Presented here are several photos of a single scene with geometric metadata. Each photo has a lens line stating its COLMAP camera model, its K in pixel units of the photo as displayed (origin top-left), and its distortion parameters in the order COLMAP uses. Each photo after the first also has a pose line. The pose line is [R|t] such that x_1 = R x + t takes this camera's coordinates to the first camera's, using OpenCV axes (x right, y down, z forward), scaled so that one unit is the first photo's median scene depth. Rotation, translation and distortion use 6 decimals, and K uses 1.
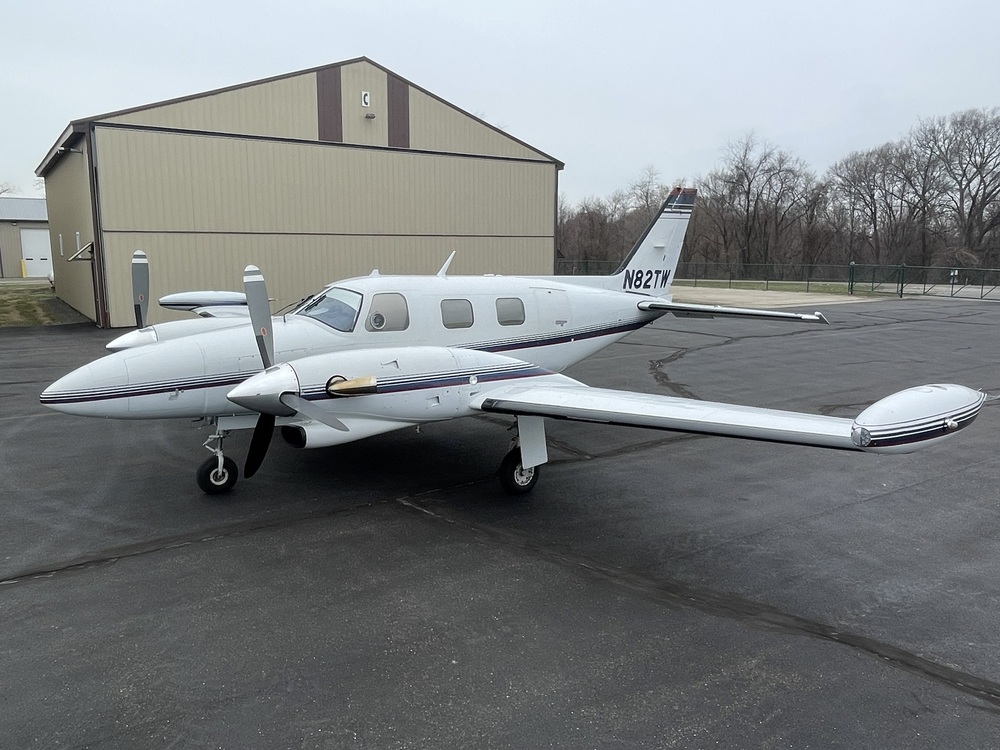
lens RADIAL K [[747.0, 0, 500.0], [0, 747.0, 375.0], [0, 0, 1]] dist [-0.011946, 0.001378]
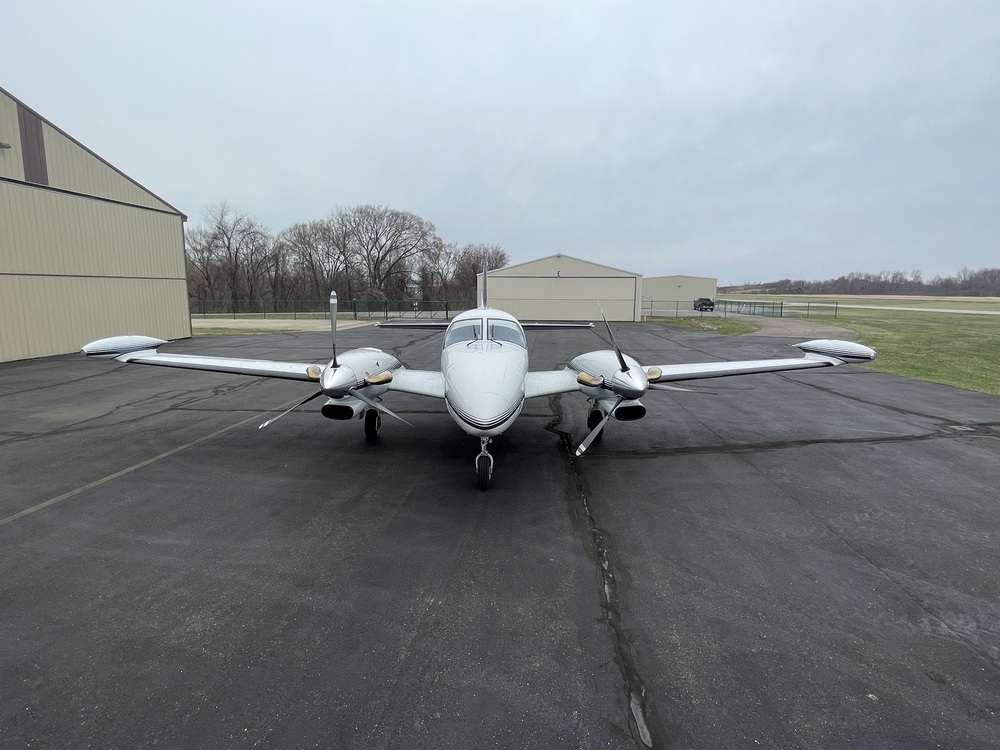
lens RADIAL K [[533.9, 0, 500.0], [0, 533.9, 375.0], [0, 0, 1]] dist [0.003158, -0.014693]
pose [[0.625368, -0.118664, 0.771255, -0.767960], [0.125874, 0.990767, 0.050373, -0.050490], [-0.770111, 0.065579, 0.634530, 0.307164]]
